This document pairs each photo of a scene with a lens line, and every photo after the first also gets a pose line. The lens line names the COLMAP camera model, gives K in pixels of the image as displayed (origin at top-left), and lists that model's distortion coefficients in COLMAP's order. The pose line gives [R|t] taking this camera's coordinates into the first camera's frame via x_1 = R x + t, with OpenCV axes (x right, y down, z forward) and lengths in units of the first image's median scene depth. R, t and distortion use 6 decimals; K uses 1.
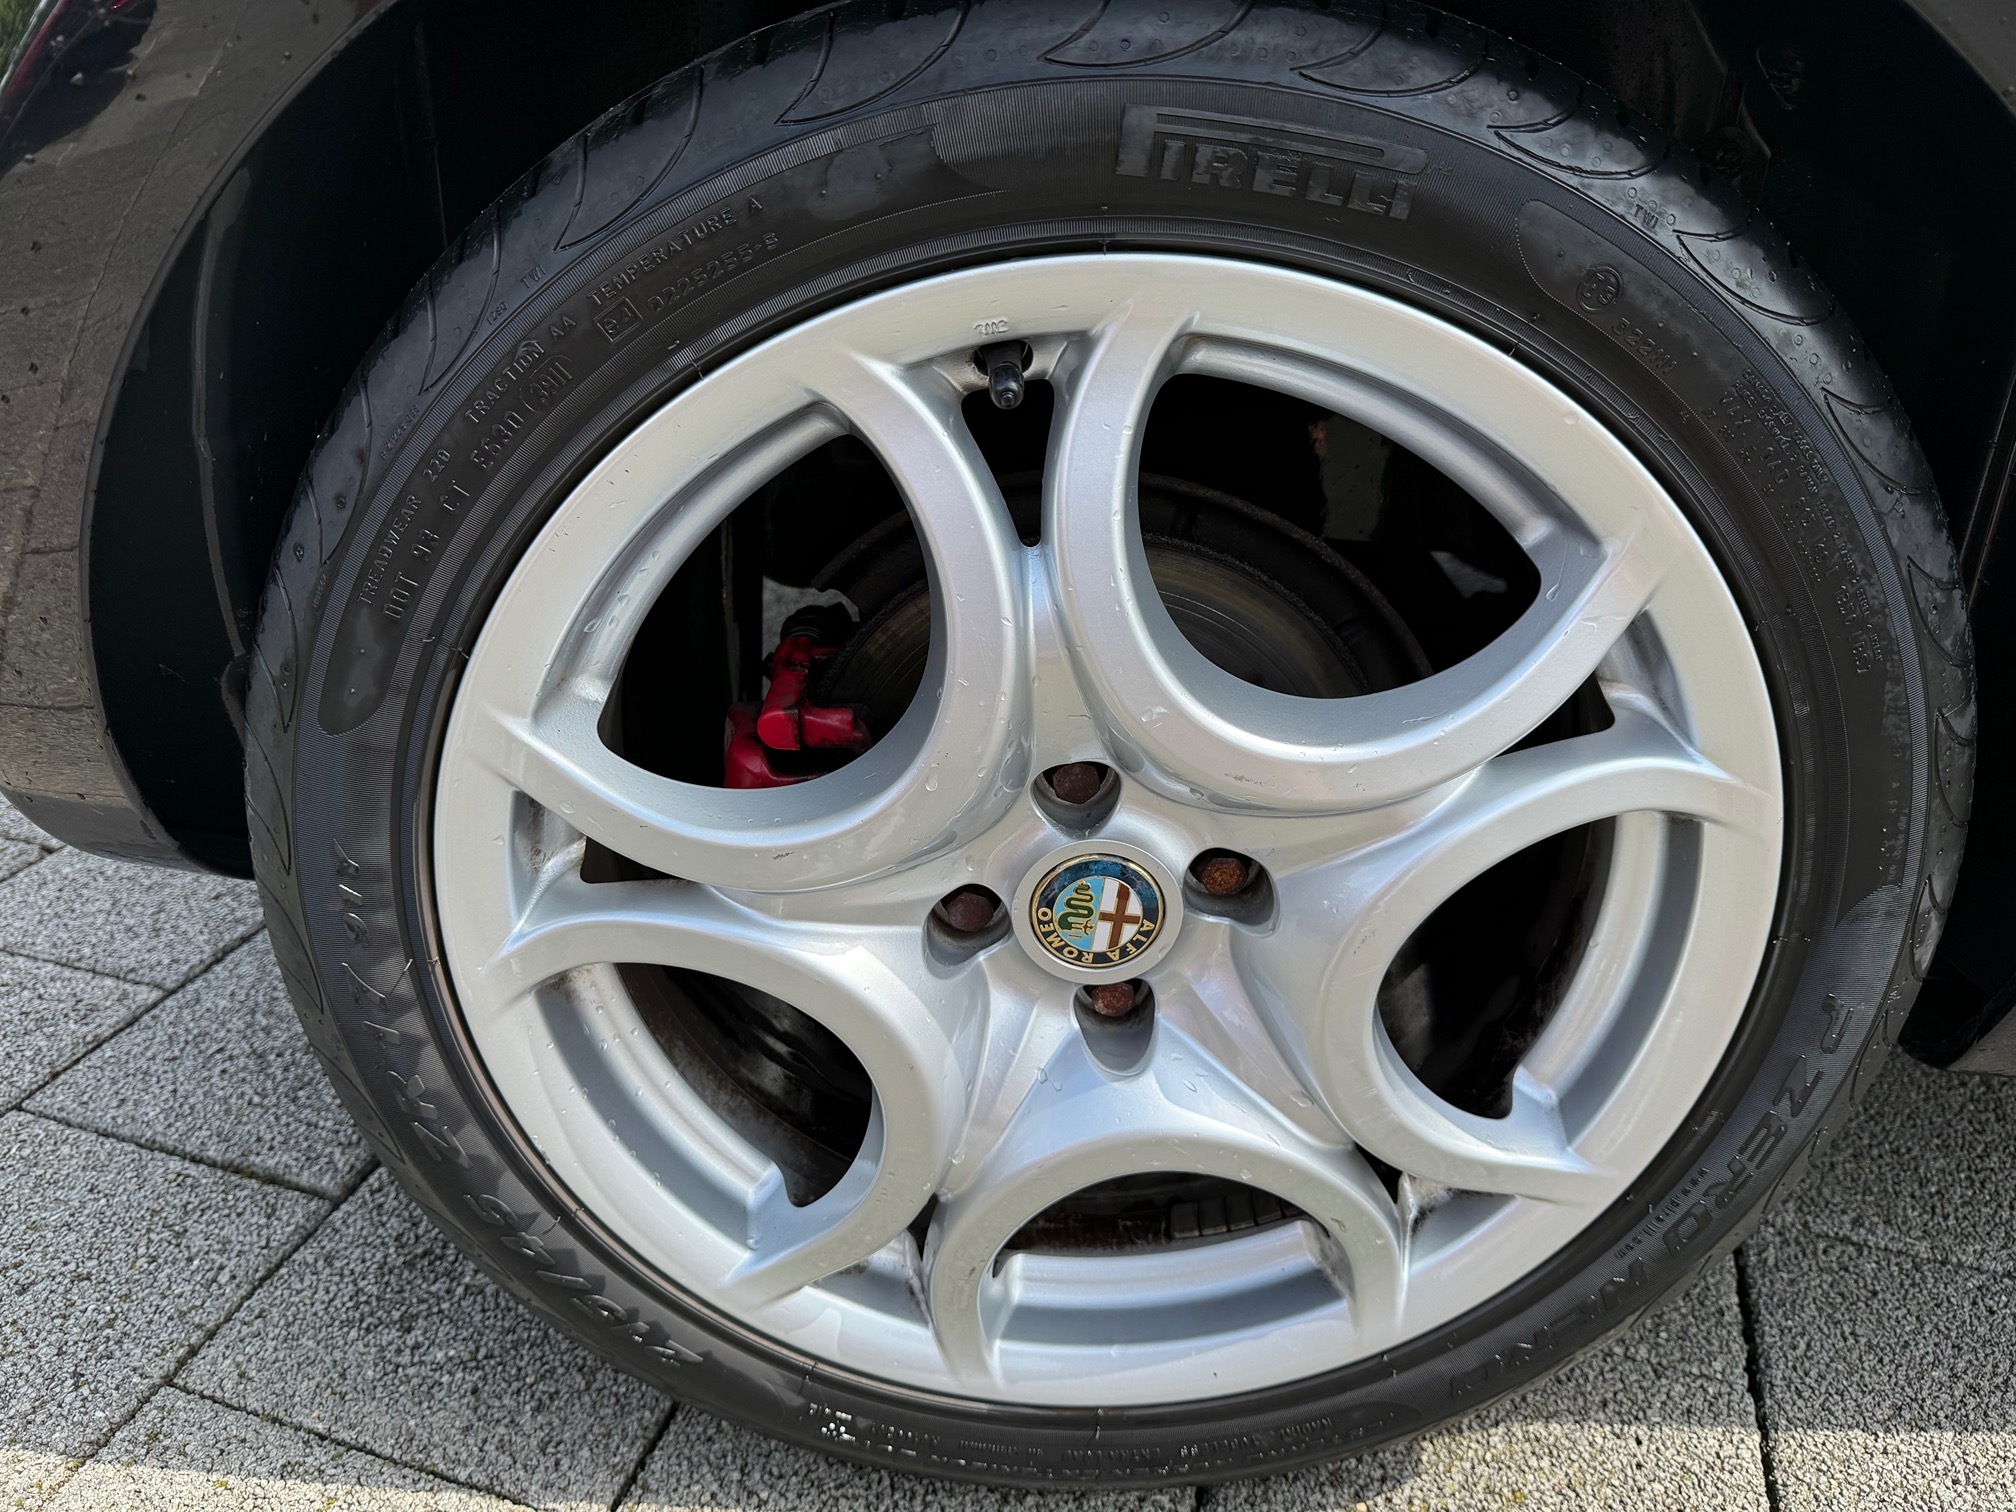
lens RADIAL K [[1393.9, 0, 1005.3], [0, 1393.9, 744.2], [0, 0, 1]] dist [0.020618, -0.024165]
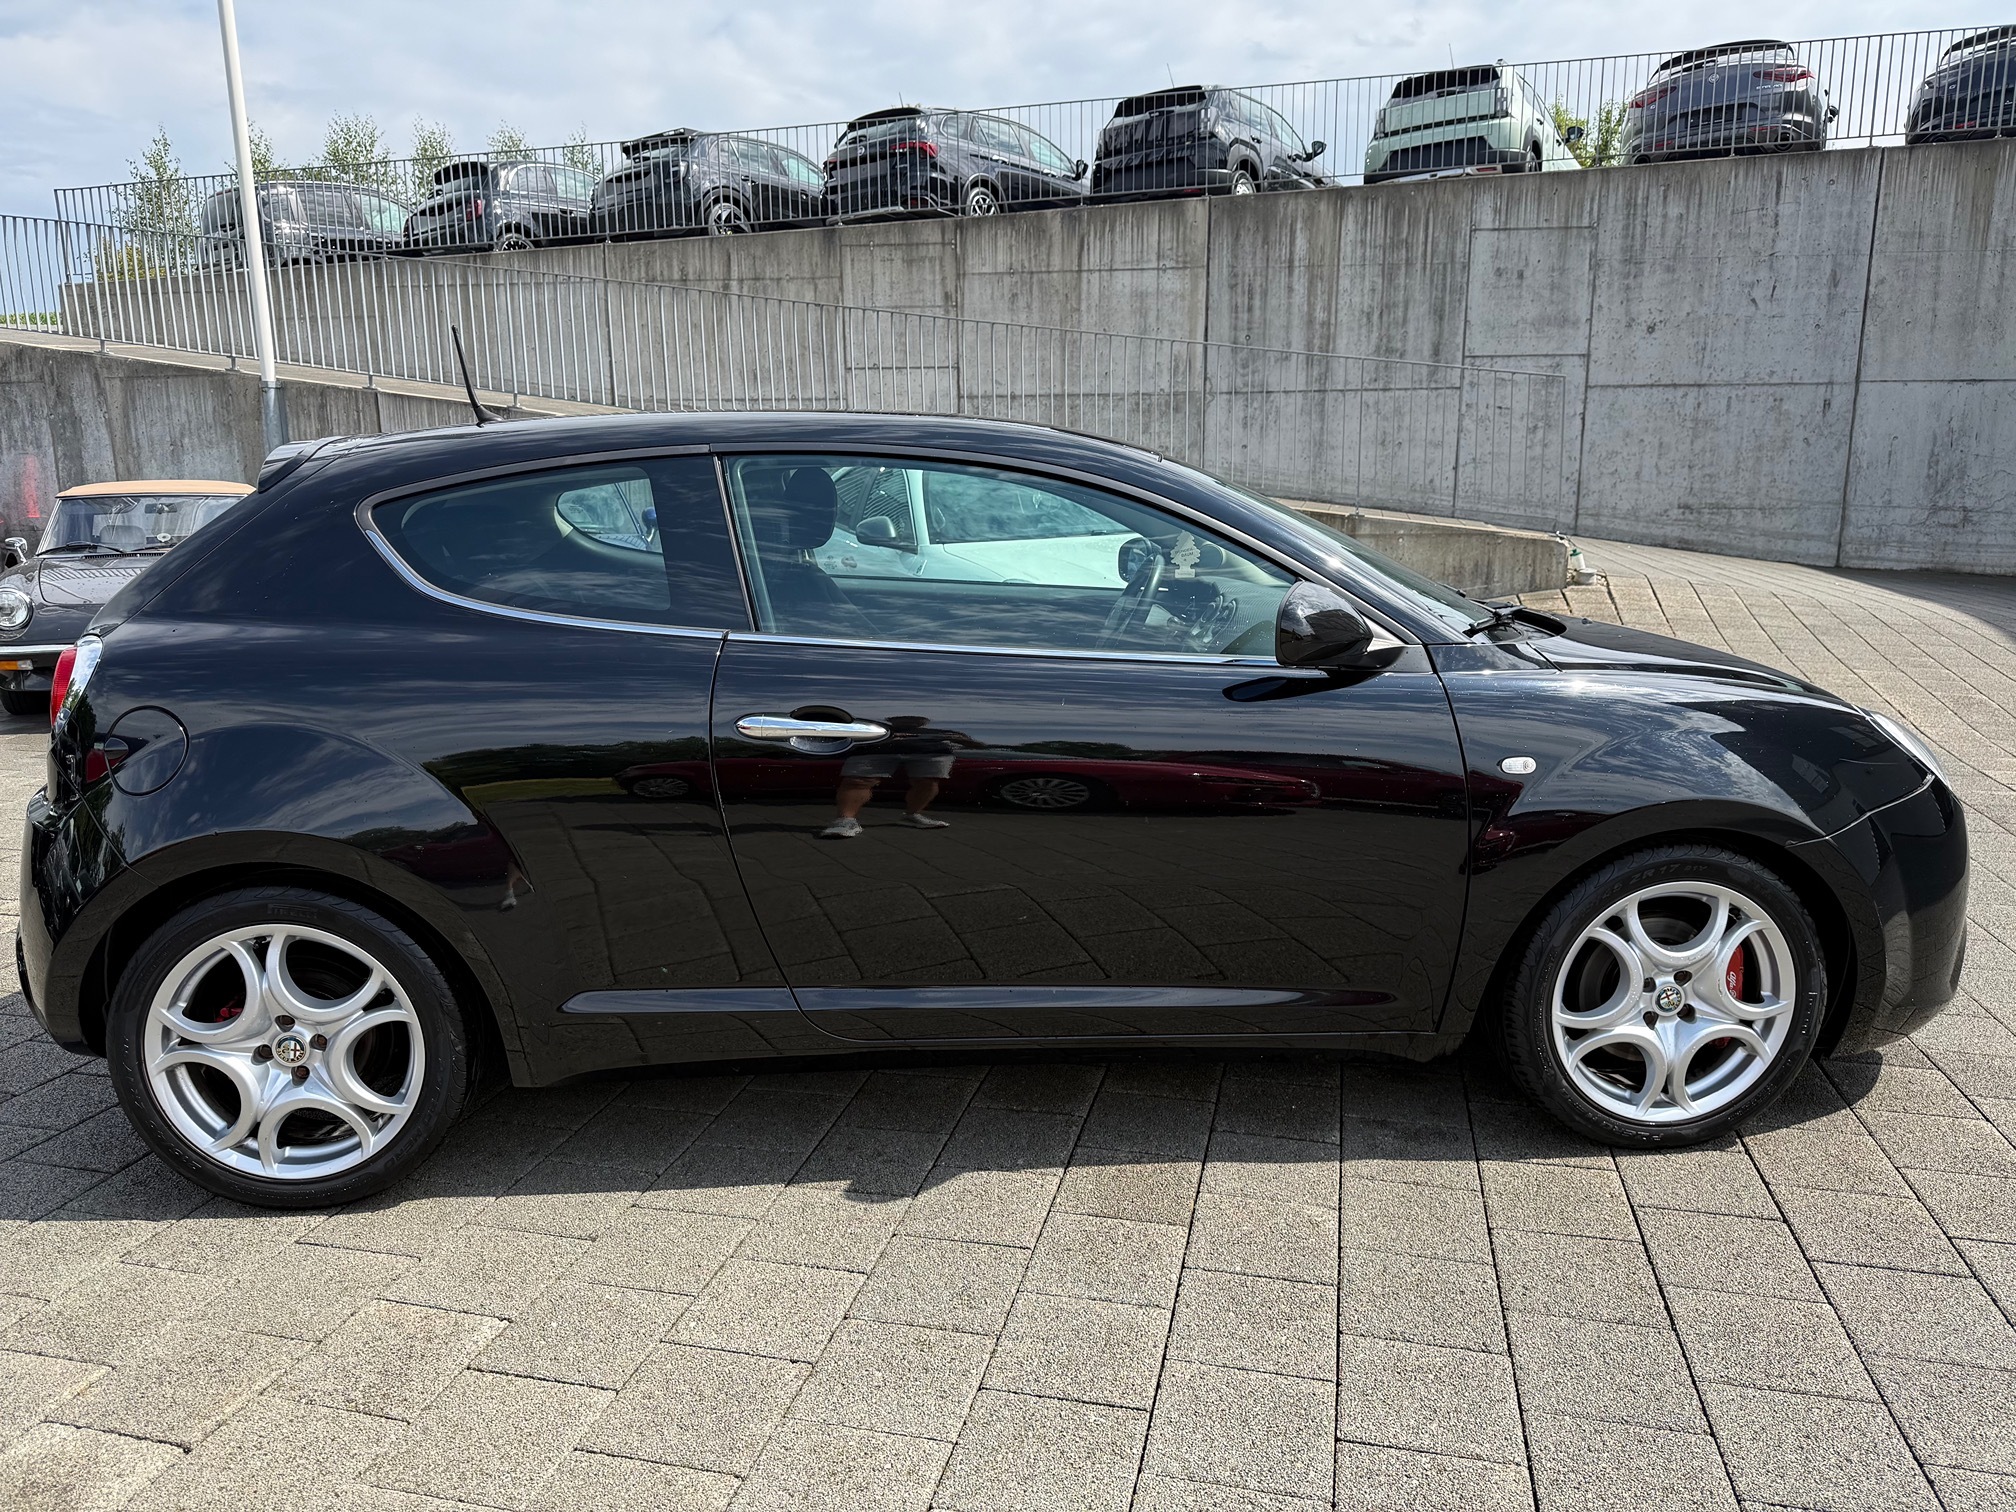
lens RADIAL K [[1393.9, 0, 991.1], [0, 1393.9, 775.8], [0, 0, 1]] dist [0.020618, -0.024165]
pose [[0.996340, -0.022496, 0.082461, 2.041721], [0.044016, 0.962029, -0.269375, 0.604241], [-0.073270, 0.272019, 0.959498, -3.944556]]
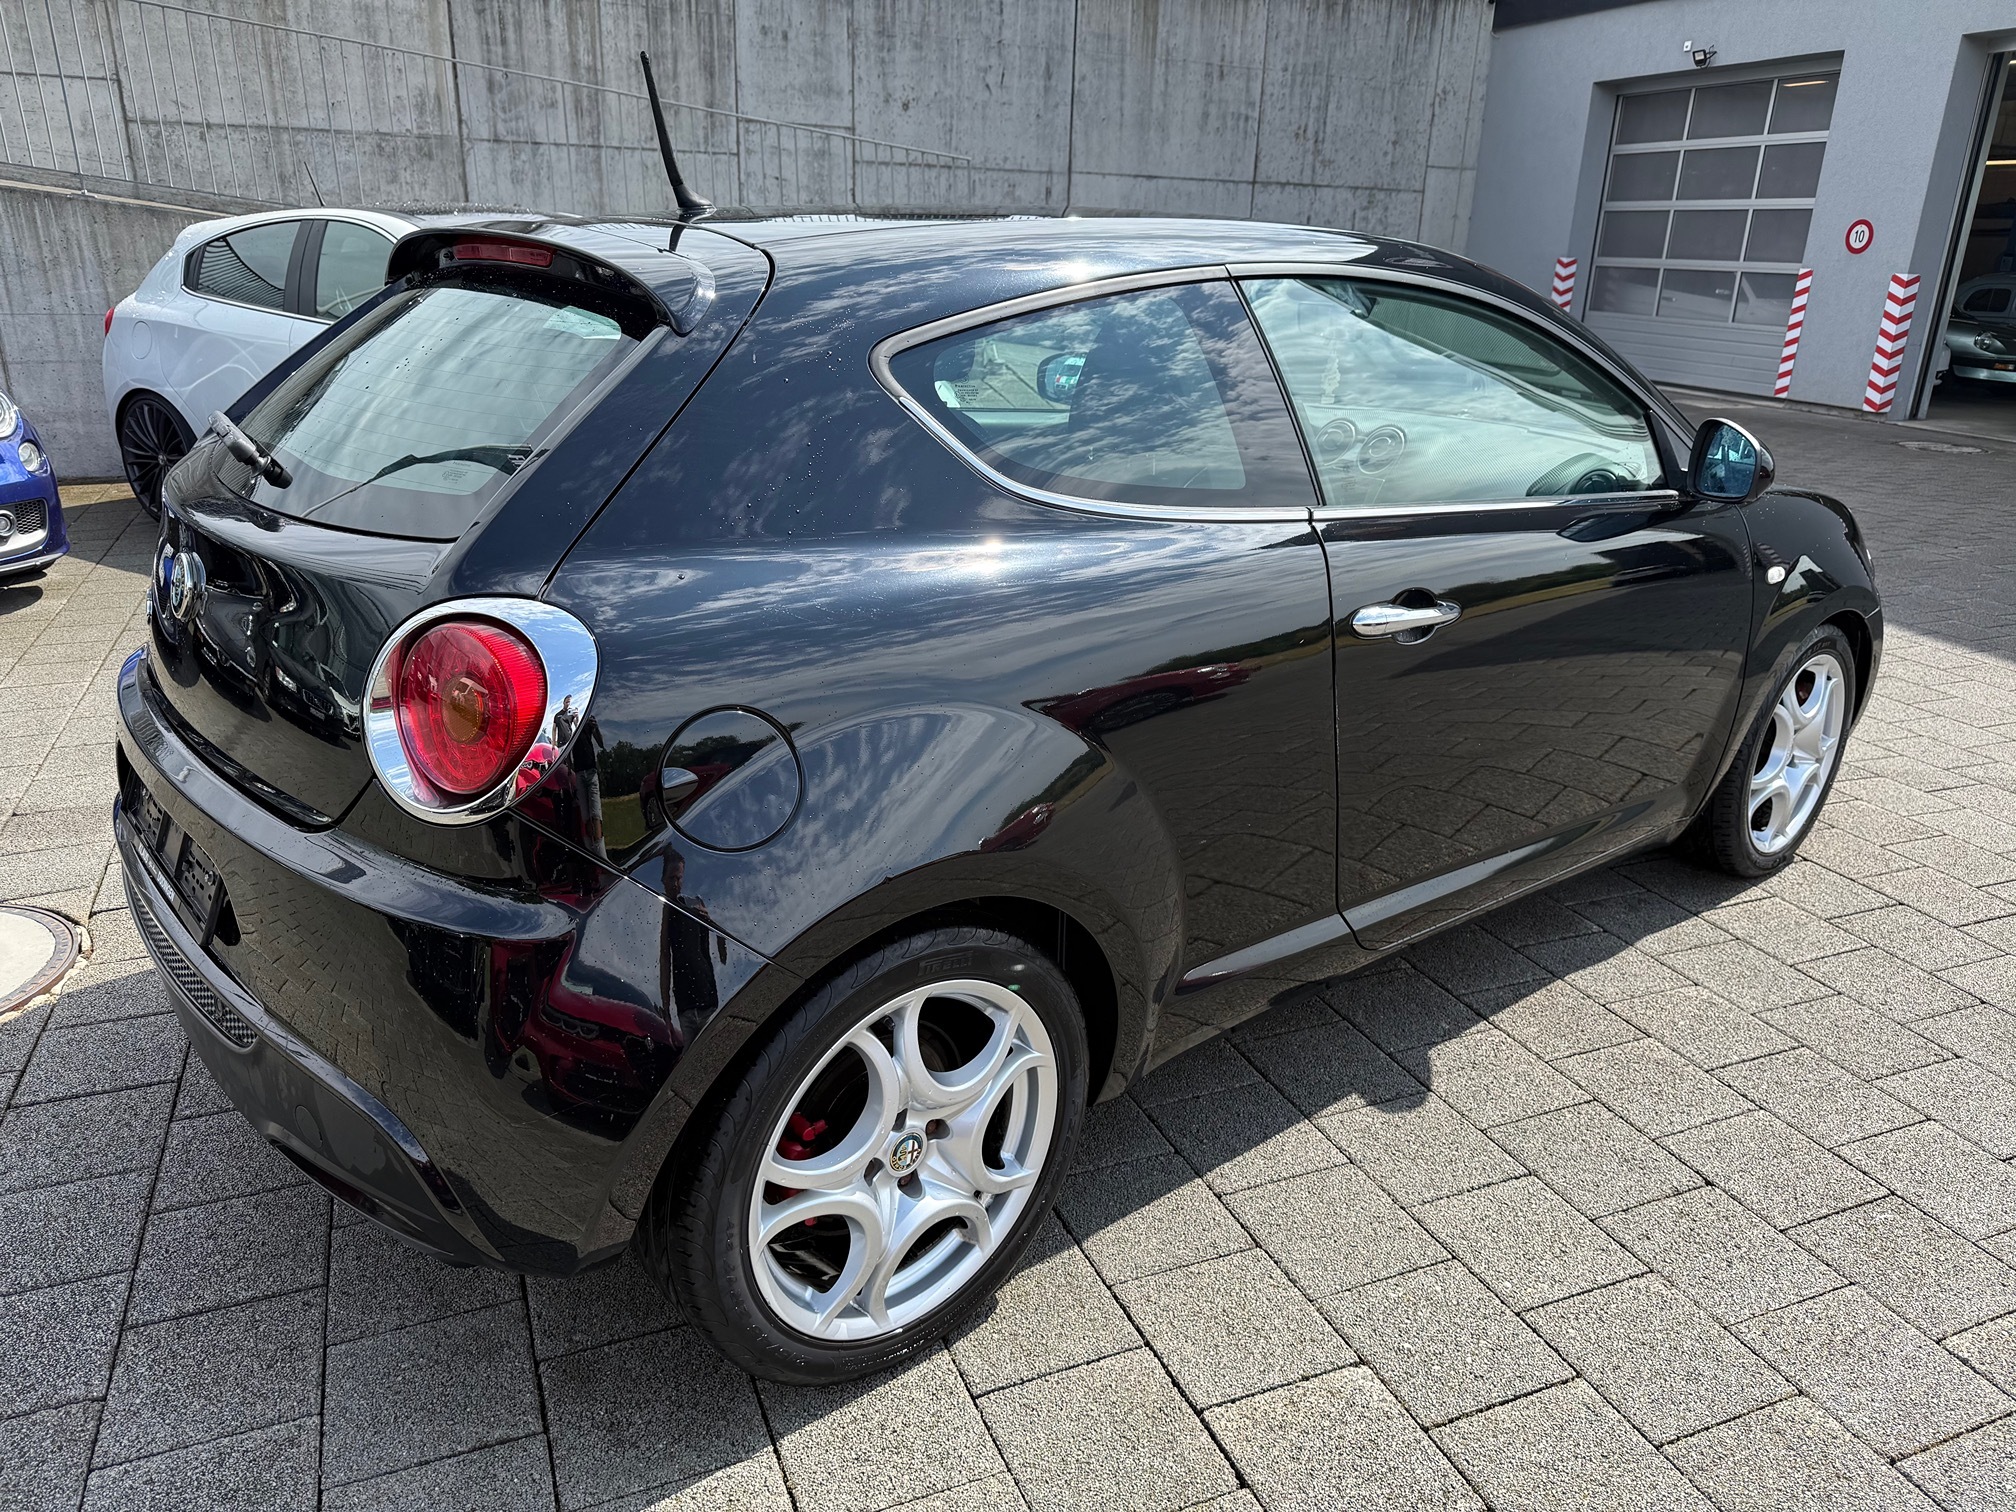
lens RADIAL K [[1393.9, 0, 937.0], [0, 1393.9, 773.5], [0, 0, 1]] dist [0.020618, -0.024165]
pose [[0.774611, -0.203866, 0.598679, -1.655914], [0.271051, 0.962290, -0.023020, -0.641356], [-0.571410, 0.180104, 0.800658, -1.834474]]
